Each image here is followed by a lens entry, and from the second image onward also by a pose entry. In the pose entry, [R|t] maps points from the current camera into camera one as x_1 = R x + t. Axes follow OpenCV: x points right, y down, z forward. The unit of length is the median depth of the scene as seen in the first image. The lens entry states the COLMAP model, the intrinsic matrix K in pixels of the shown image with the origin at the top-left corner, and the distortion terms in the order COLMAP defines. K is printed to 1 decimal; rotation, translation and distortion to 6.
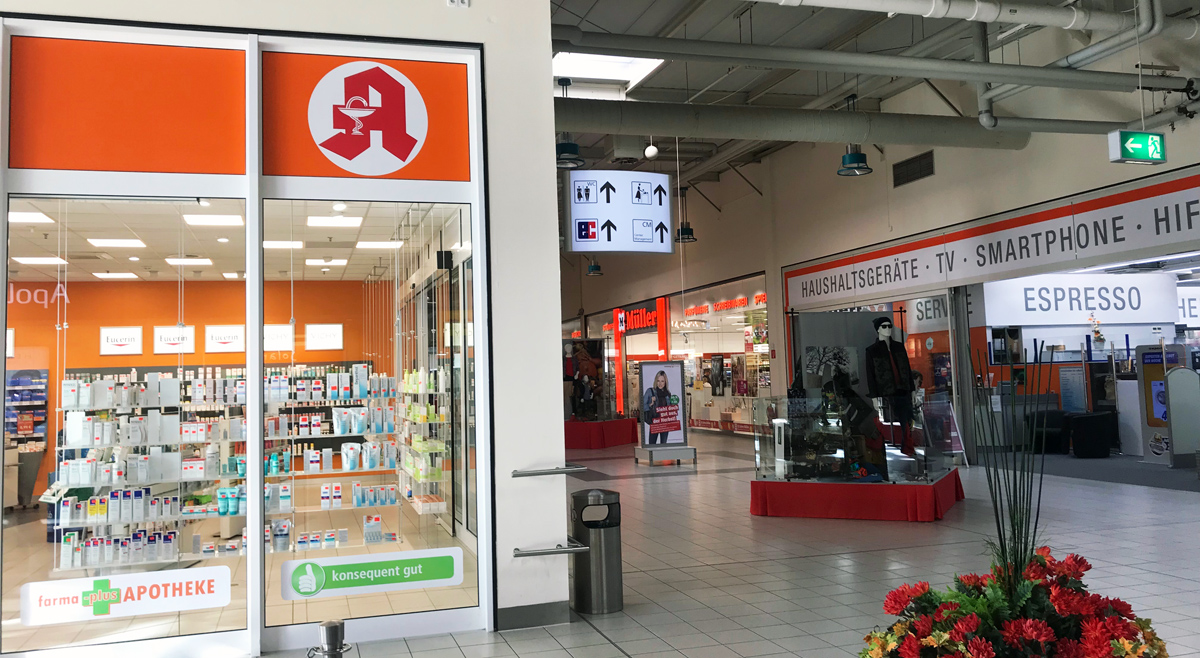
lens RADIAL K [[976.6, 0, 598.4], [0, 976.6, 325.3], [0, 0, 1]] dist [0.000217, -0.000610]
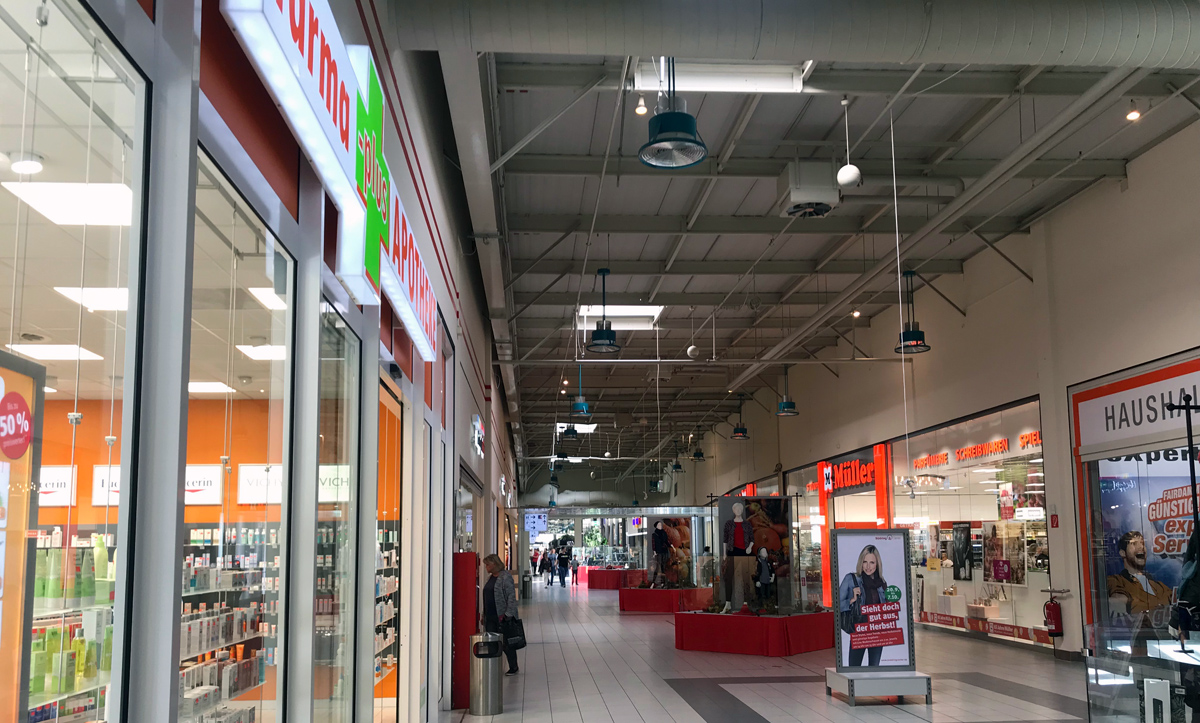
lens RADIAL K [[969.7, 0, 594.3], [0, 969.7, 452.0], [0, 0, 1]] dist [-0.007488, -0.013830]
pose [[0.972900, -0.002396, -0.231215, 0.028520], [-0.007377, 0.999116, -0.041395, 0.011525], [0.231110, 0.041979, 0.972022, 0.285807]]
